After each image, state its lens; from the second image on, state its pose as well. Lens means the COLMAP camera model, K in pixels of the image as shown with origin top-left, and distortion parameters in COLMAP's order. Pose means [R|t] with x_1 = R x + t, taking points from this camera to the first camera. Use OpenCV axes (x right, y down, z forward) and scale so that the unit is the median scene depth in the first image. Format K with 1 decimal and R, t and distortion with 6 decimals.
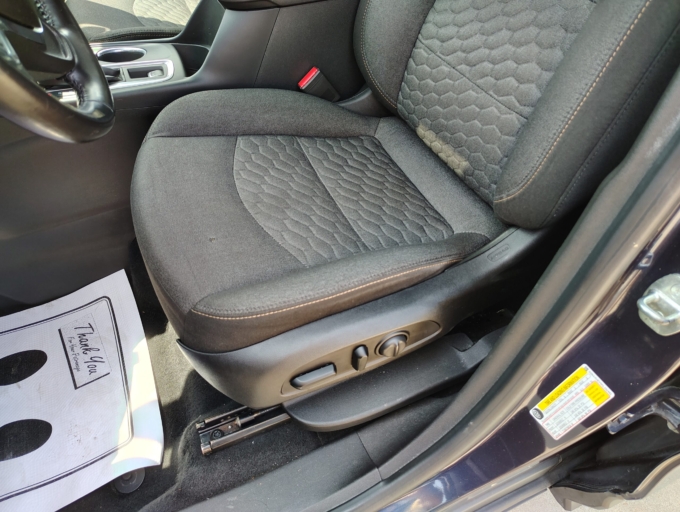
lens RADIAL K [[464.1, 0, 342.3], [0, 464.1, 267.6], [0, 0, 1]] dist [-0.008696, -0.003524]
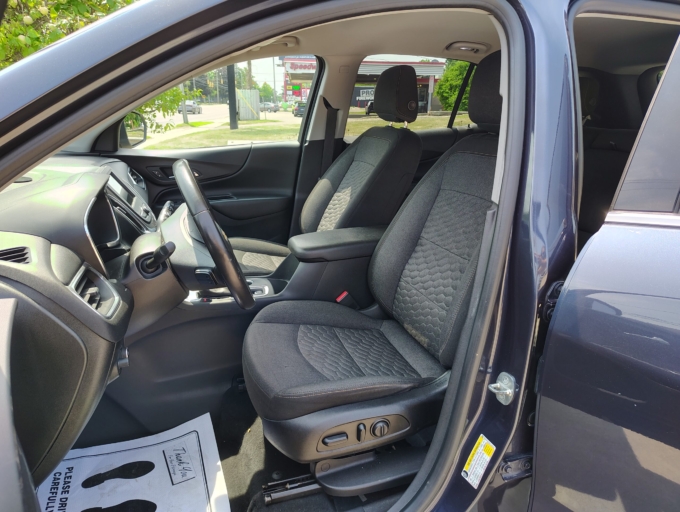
lens RADIAL K [[464.1, 0, 342.3], [0, 464.1, 267.6], [0, 0, 1]] dist [-0.008696, -0.003524]
pose [[0.996855, 0.018537, -0.077051, 0.068299], [-0.052834, 0.880113, -0.471815, 0.358401], [0.059067, 0.474402, 0.878325, -0.658582]]
